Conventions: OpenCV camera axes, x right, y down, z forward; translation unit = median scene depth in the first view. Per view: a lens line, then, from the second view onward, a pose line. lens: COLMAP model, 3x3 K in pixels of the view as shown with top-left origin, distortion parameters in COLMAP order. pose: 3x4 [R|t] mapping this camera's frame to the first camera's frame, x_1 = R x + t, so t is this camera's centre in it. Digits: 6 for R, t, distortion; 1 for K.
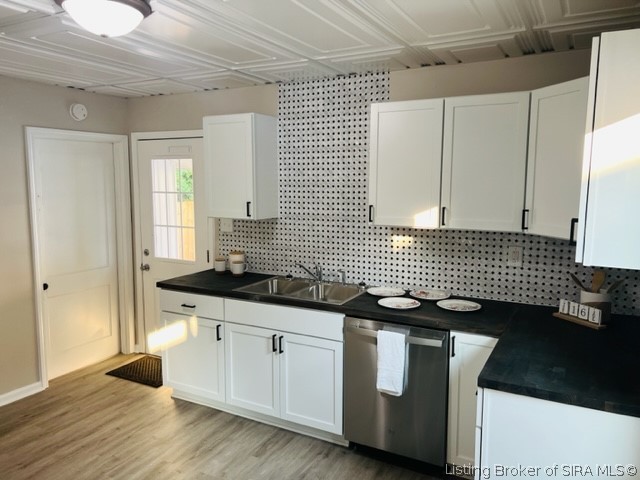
lens RADIAL K [[485.1, 0, 321.3], [0, 485.1, 238.6], [0, 0, 1]] dist [0.034779, -0.023422]
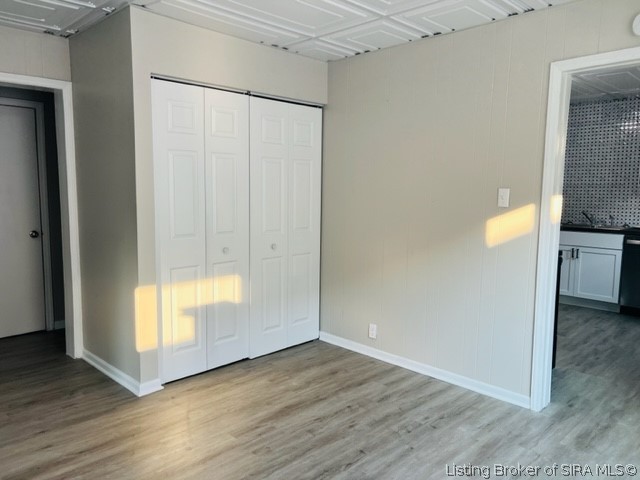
lens RADIAL K [[485.1, 0, 319.8], [0, 485.1, 242.2], [0, 0, 1]] dist [0.034779, -0.023422]
pose [[0.959784, 0.046534, -0.276855, -0.441830], [-0.046912, 0.998885, 0.005260, 0.188240], [0.276791, 0.007939, 0.960897, -0.876884]]
